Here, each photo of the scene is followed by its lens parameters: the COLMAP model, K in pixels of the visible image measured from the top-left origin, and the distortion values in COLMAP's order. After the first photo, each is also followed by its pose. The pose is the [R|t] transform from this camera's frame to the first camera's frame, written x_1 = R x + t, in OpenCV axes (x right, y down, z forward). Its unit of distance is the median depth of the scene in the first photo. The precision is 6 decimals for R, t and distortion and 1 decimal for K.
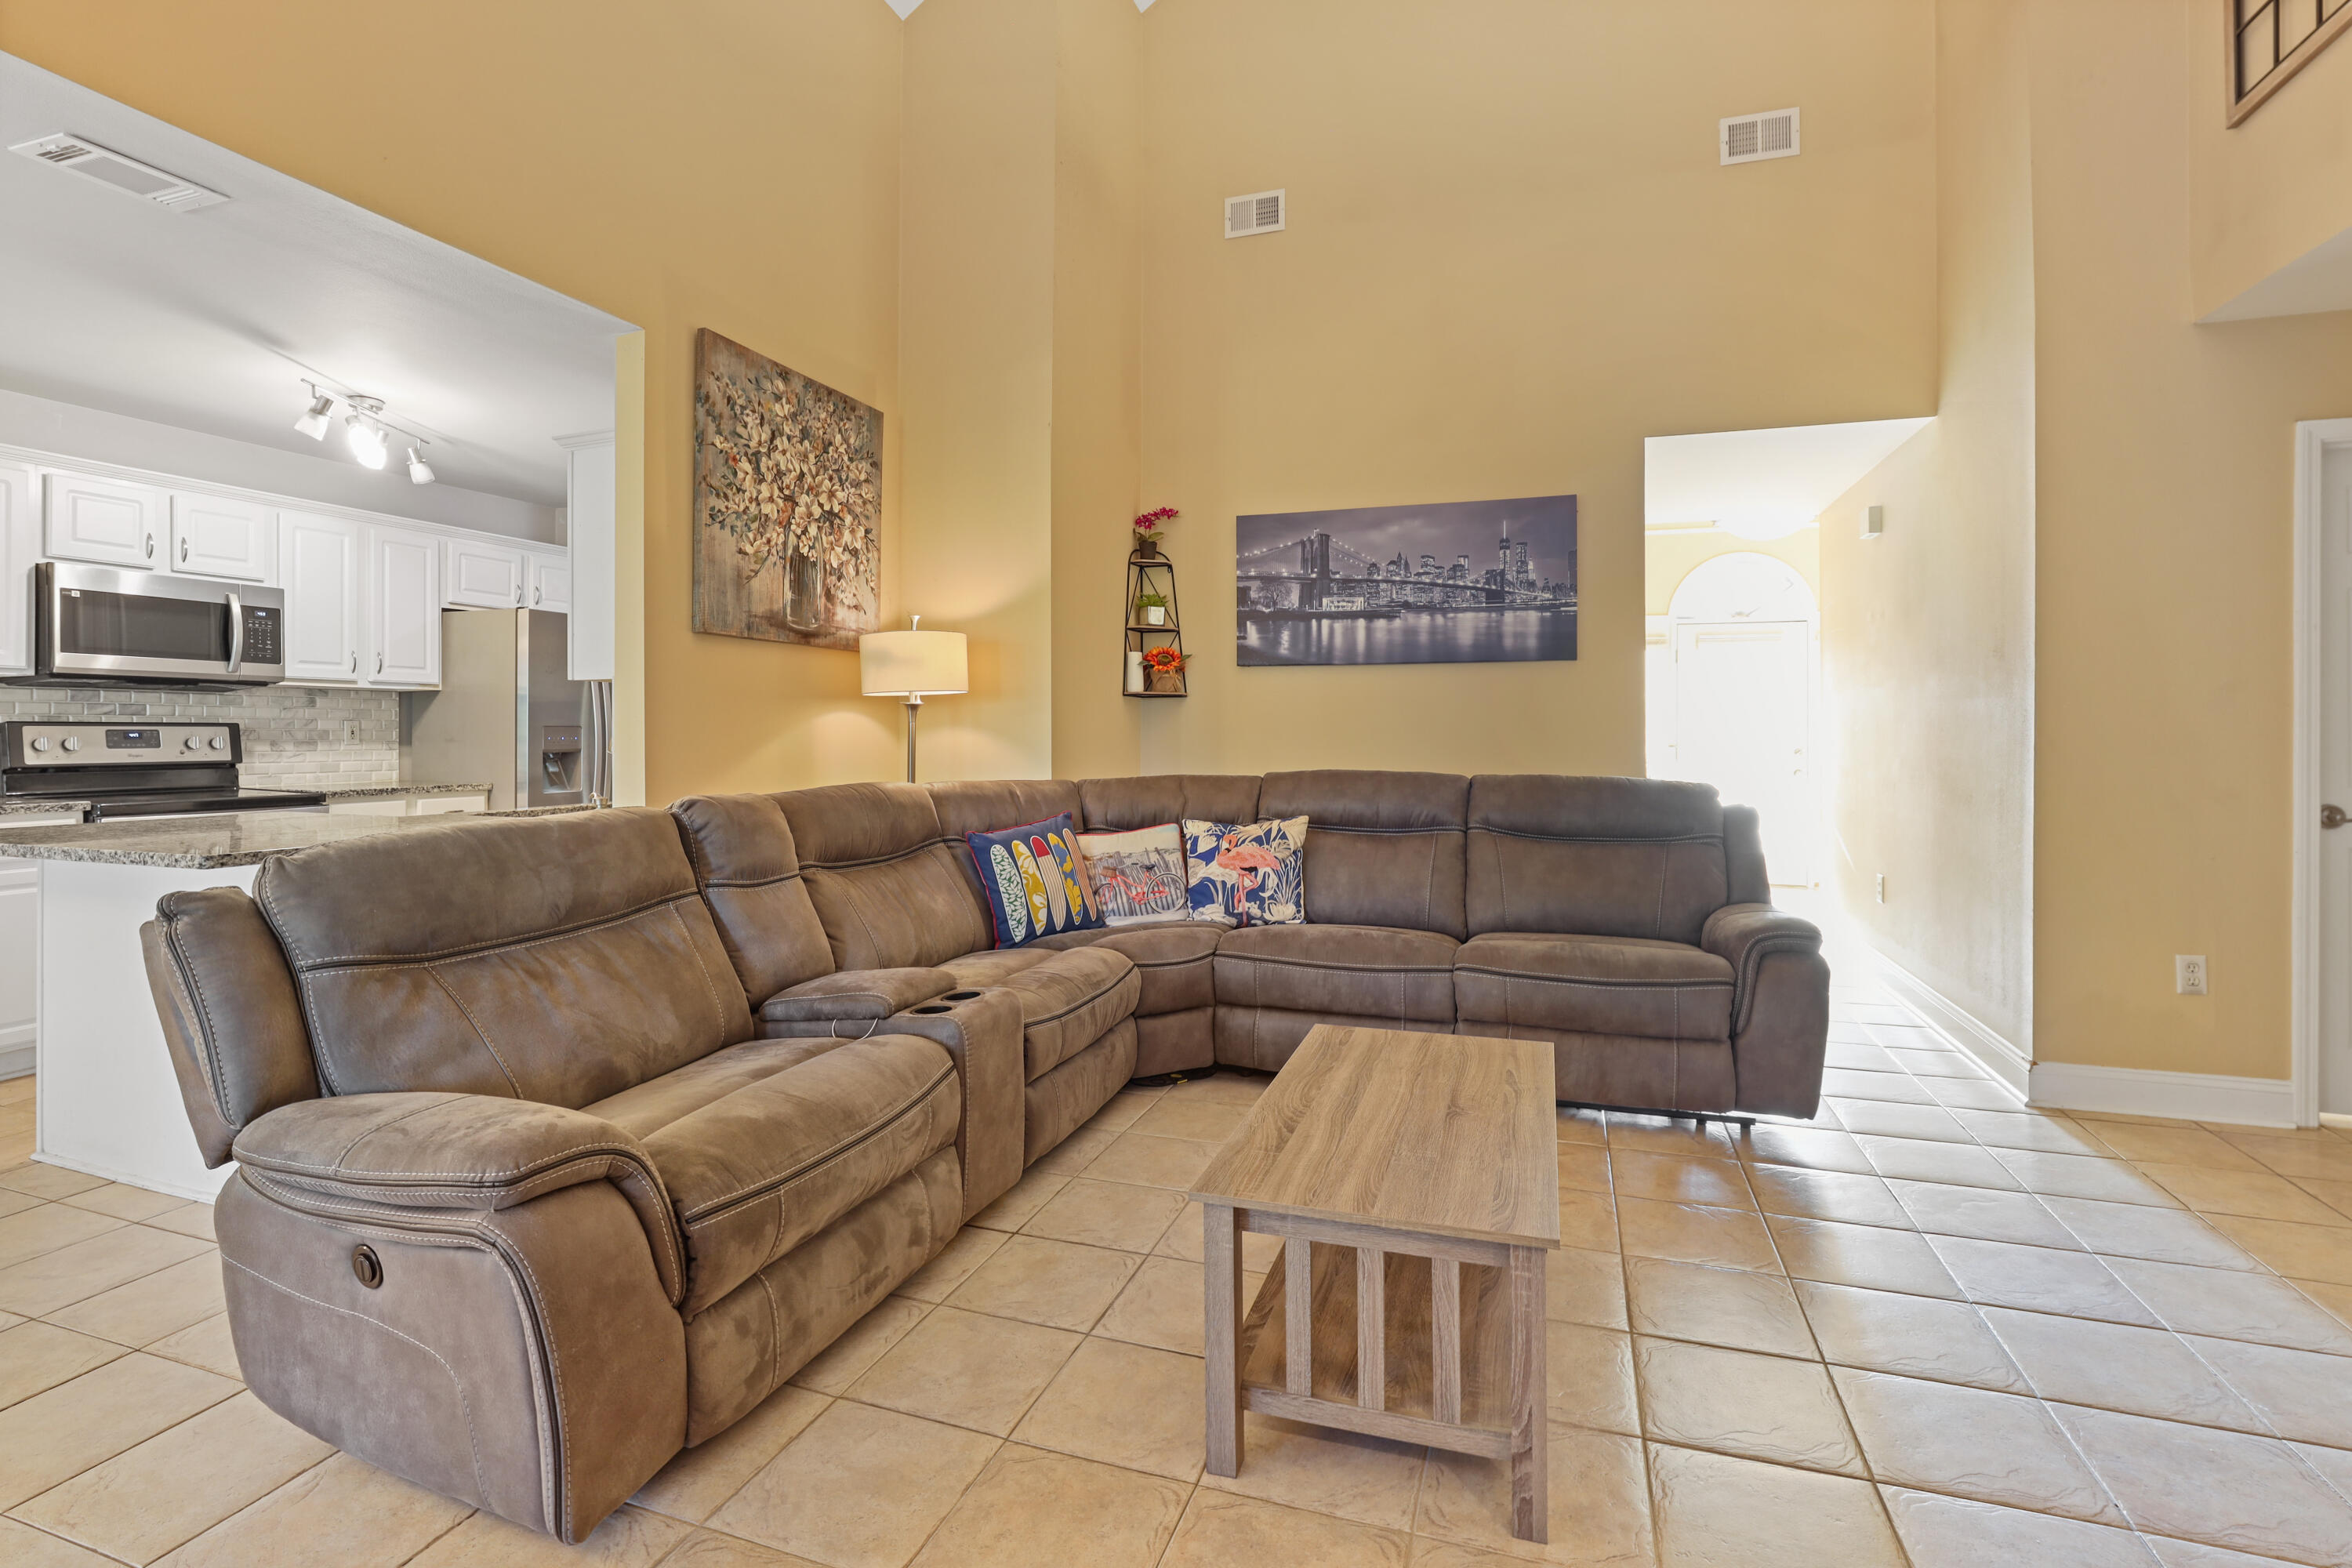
lens RADIAL K [[1101.7, 0, 1149.1], [0, 1101.7, 731.6], [0, 0, 1]] dist [0.004263, 0.002384]
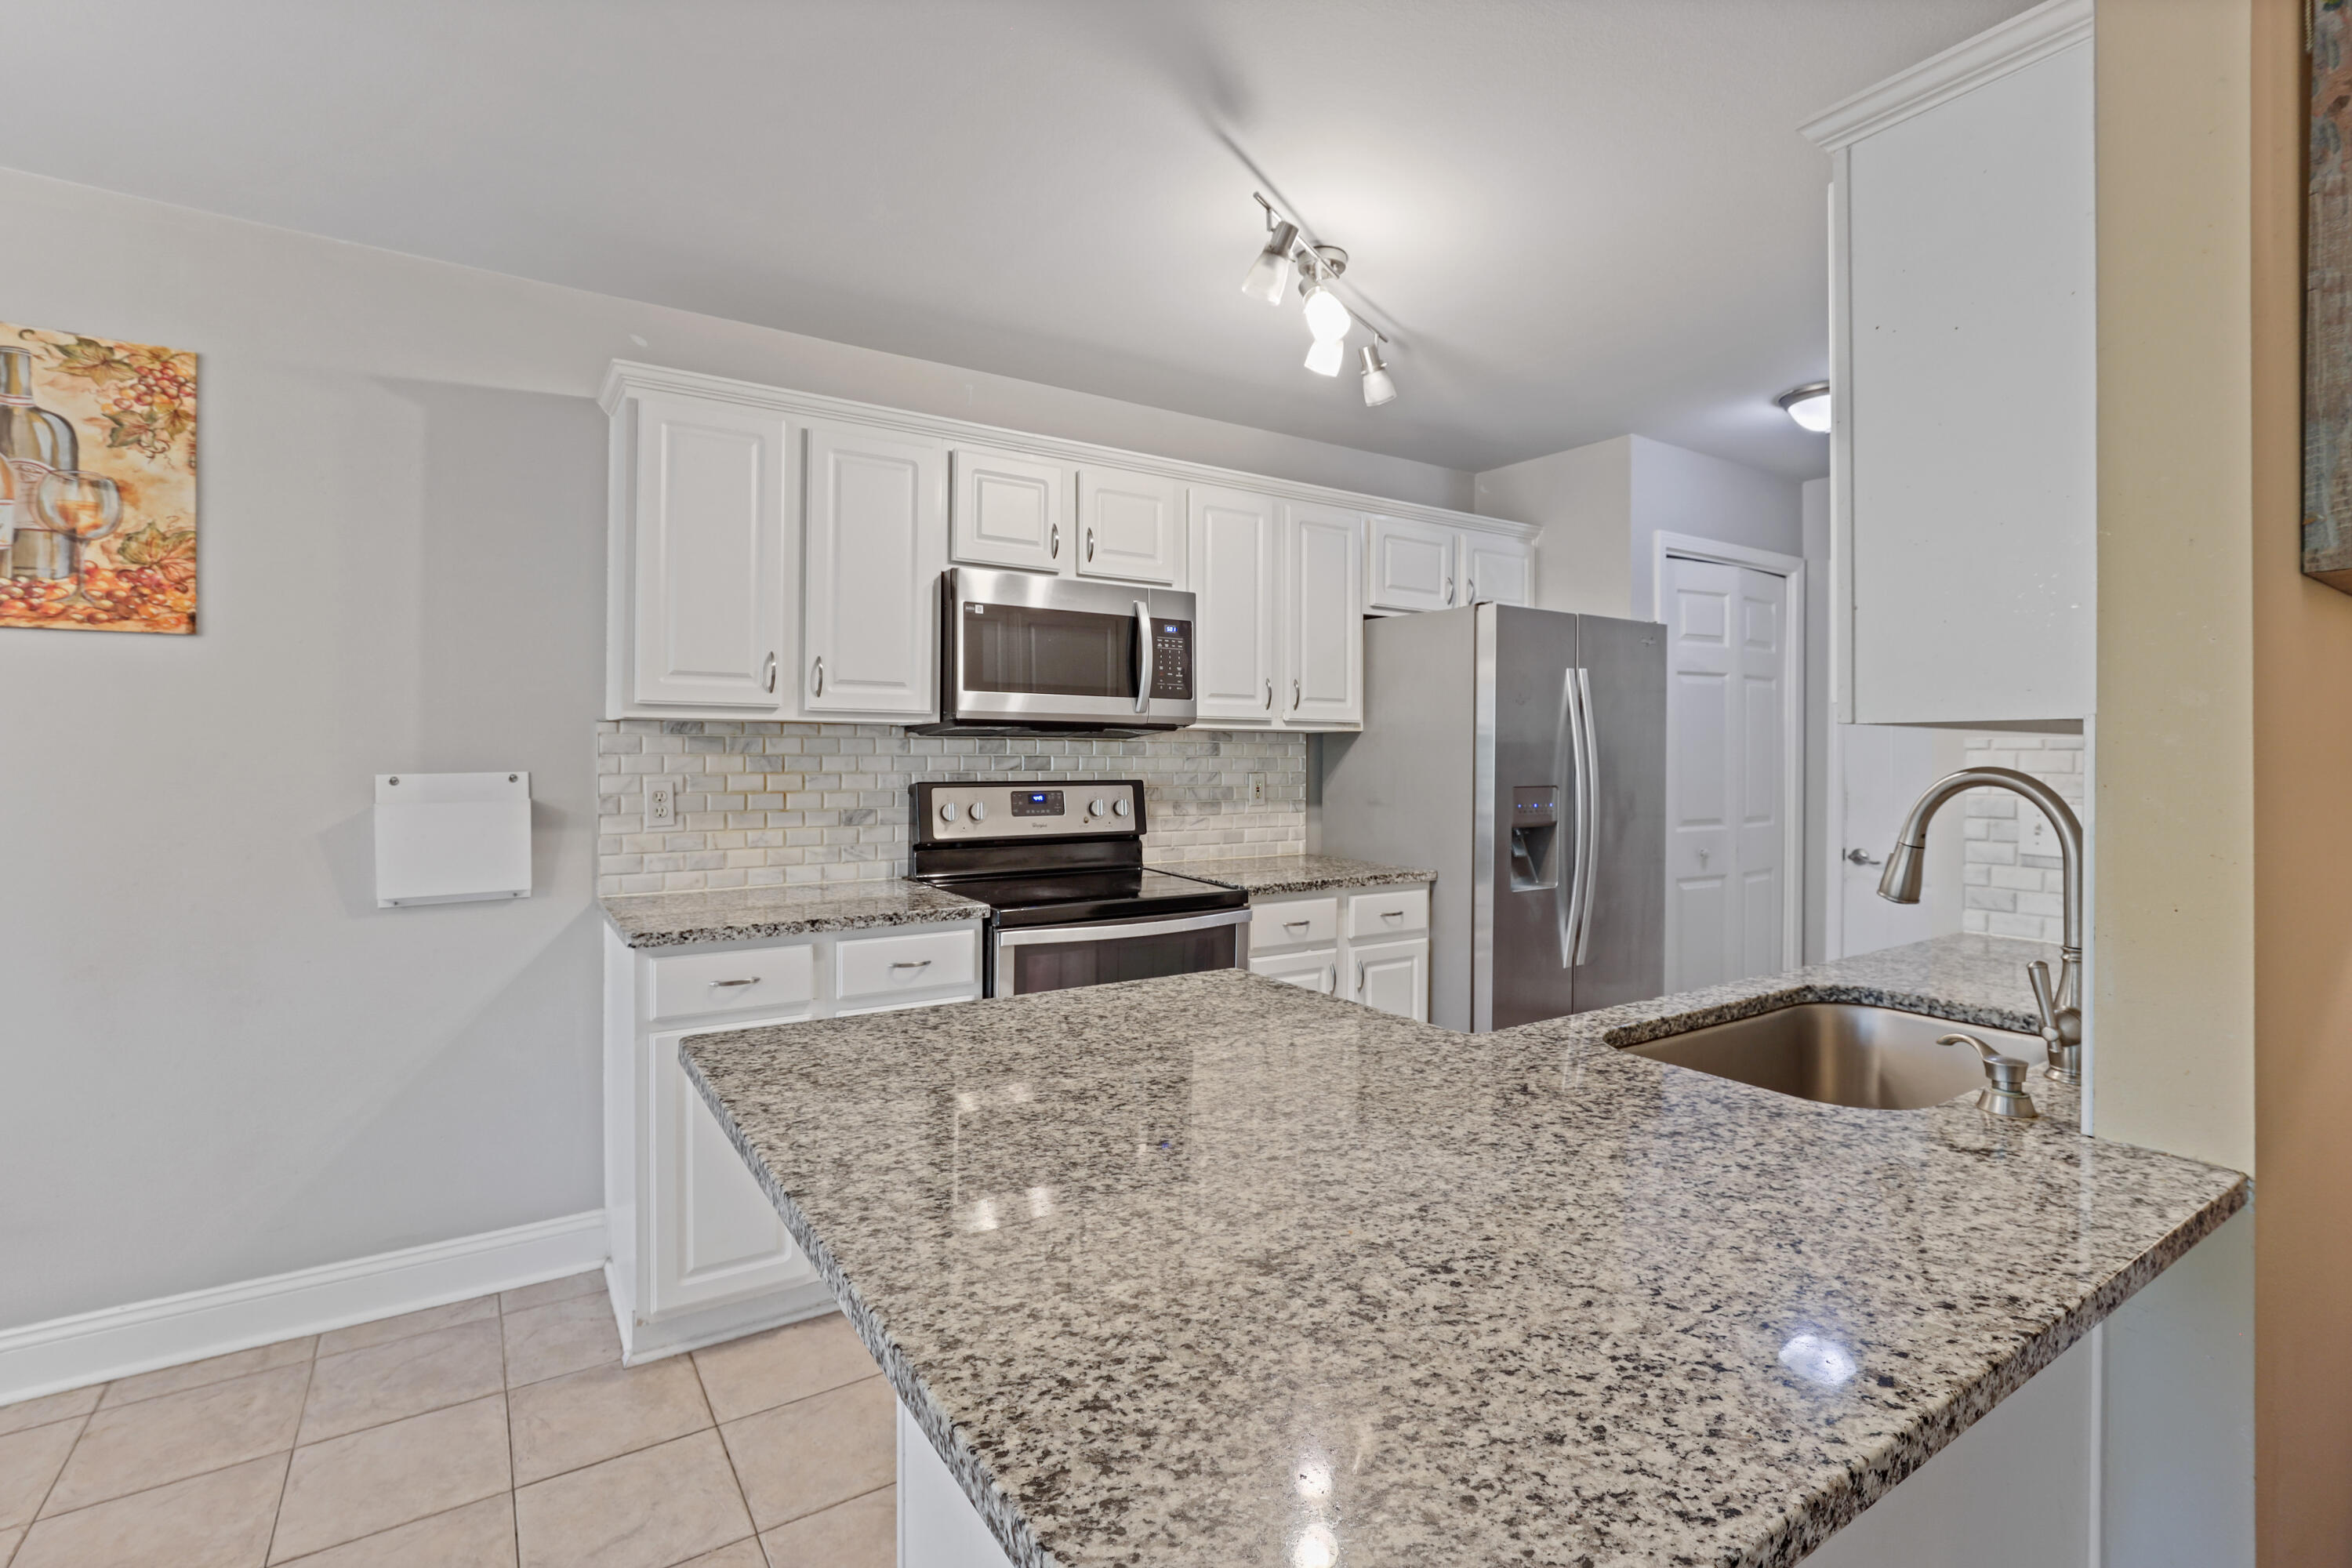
lens RADIAL K [[1111.7, 0, 1211.1], [0, 1111.7, 756.7], [0, 0, 1]] dist [0.010210, -0.000256]
pose [[0.828537, 0.005431, -0.559908, -0.379829], [-0.003739, 0.999984, 0.004166, -0.027664], [0.559922, -0.001358, 0.828544, 0.421073]]
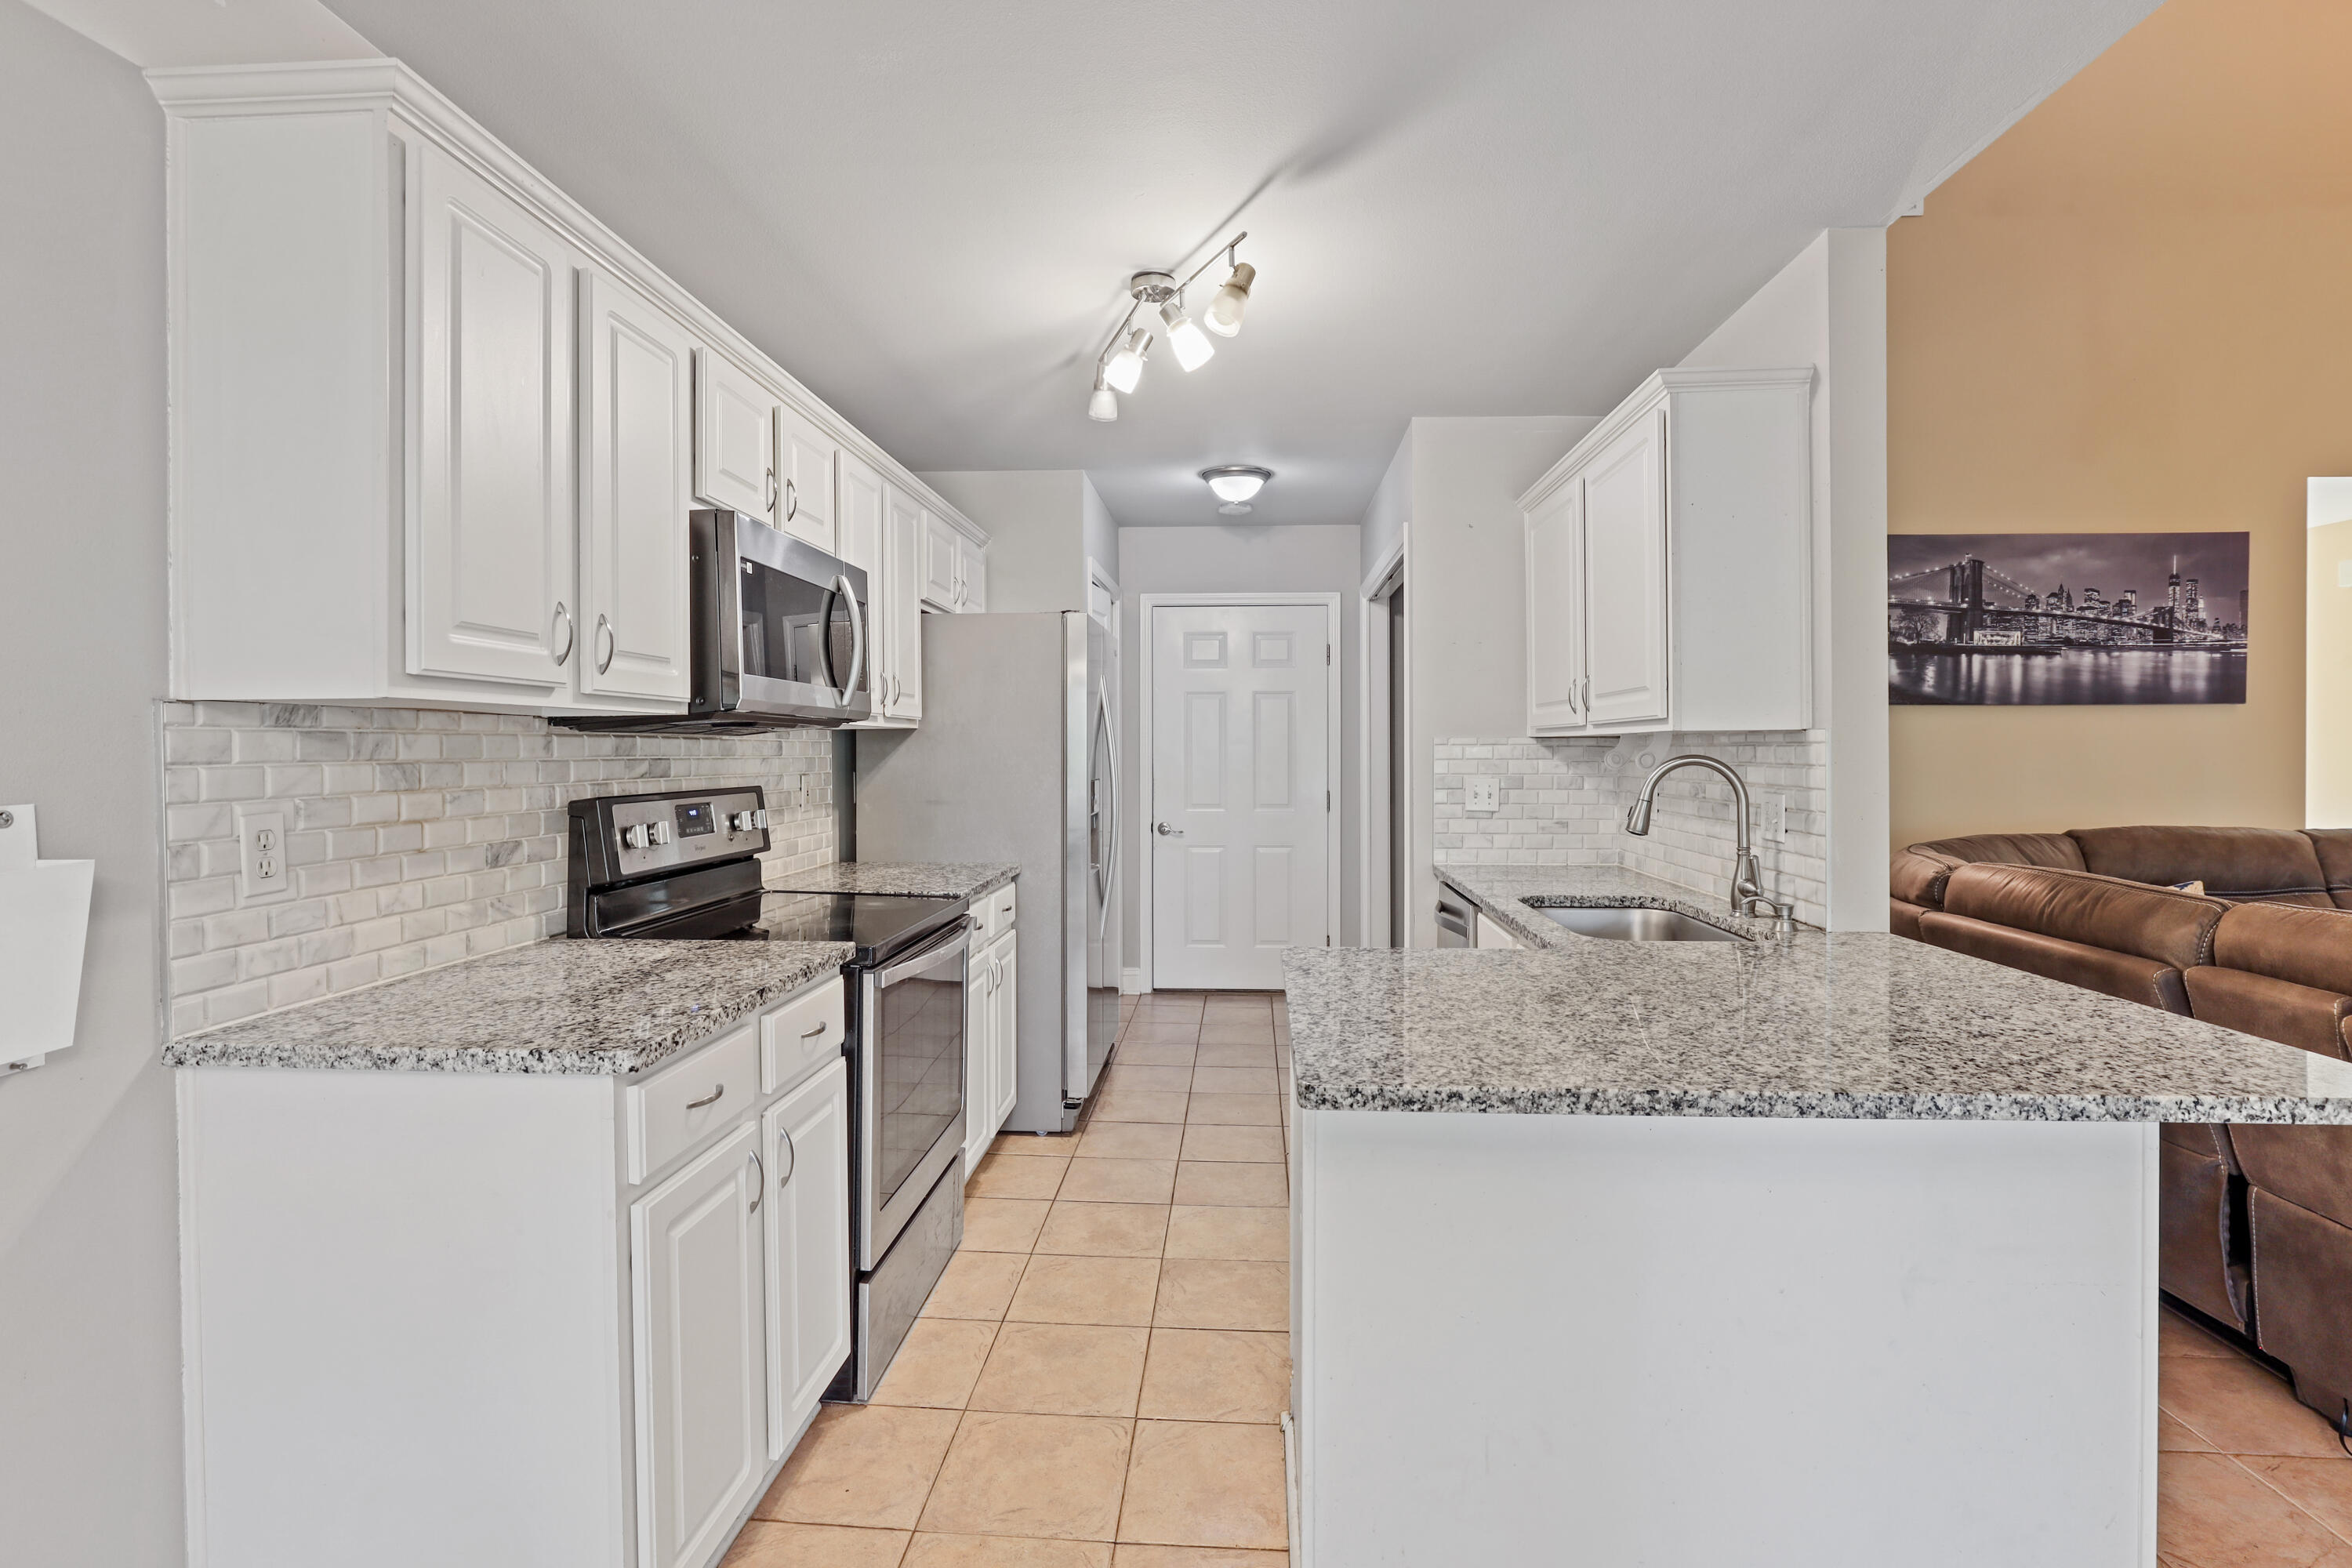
lens RADIAL K [[1101.7, 0, 1176.9], [0, 1101.7, 771.0], [0, 0, 1]] dist [0.004263, 0.002384]
pose [[0.955237, -0.008856, 0.295709, -0.809327], [0.003036, 0.999793, 0.020133, -0.028916], [-0.295826, -0.018334, 0.955066, 0.354543]]
